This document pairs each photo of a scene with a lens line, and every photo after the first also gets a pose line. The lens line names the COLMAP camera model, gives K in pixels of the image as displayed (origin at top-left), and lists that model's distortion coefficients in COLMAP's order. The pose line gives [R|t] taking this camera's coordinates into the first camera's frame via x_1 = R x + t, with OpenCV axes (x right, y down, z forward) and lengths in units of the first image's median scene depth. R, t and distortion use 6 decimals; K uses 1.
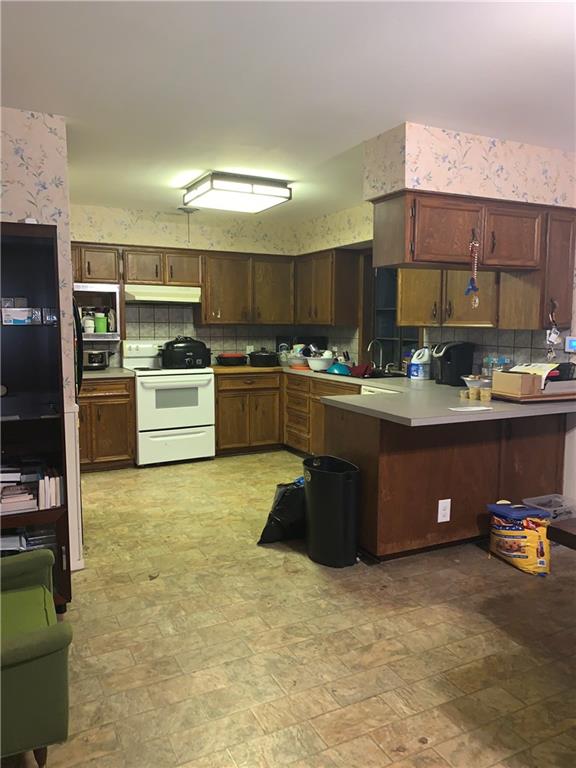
lens RADIAL K [[587.7, 0, 289.4], [0, 587.7, 384.5], [0, 0, 1]] dist [0.013138, -0.023348]
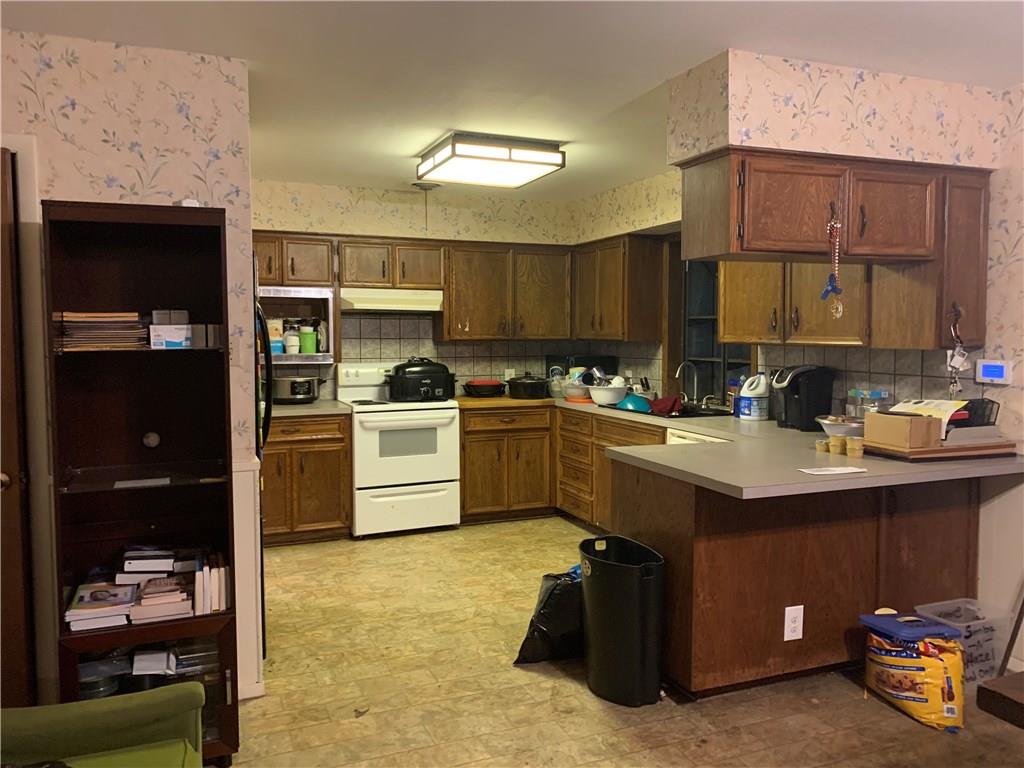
lens RADIAL K [[783.6, 0, 503.7], [0, 783.6, 380.1], [0, 0, 1]] dist [0.013138, -0.023348]
pose [[0.996450, -0.001502, -0.084175, 0.012334], [-0.002325, 0.998969, -0.045349, -0.018681], [0.084156, 0.045383, 0.995419, 0.081375]]
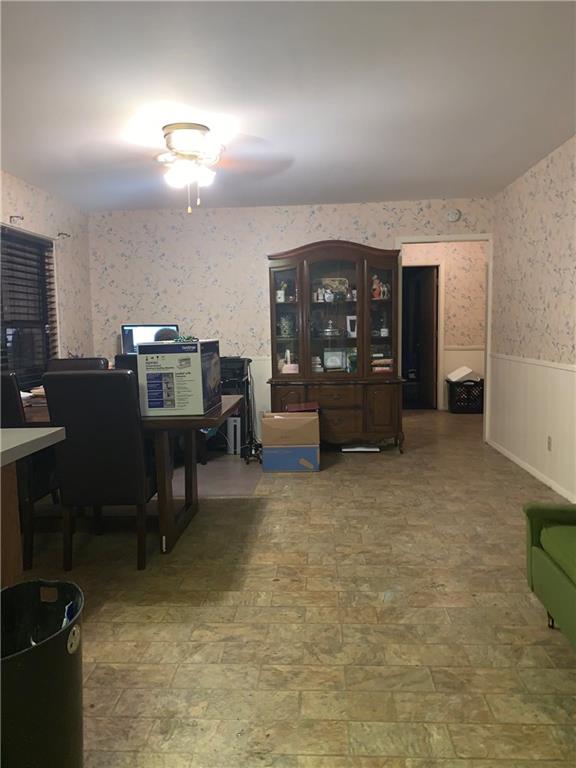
lens RADIAL K [[587.7, 0, 286.1], [0, 587.7, 382.2], [0, 0, 1]] dist [0.013138, -0.023348]
pose [[-0.862327, -0.033884, 0.505216, -0.244121], [0.073455, 0.978833, 0.191026, -0.071687], [-0.500995, 0.201837, -0.841585, 1.006418]]
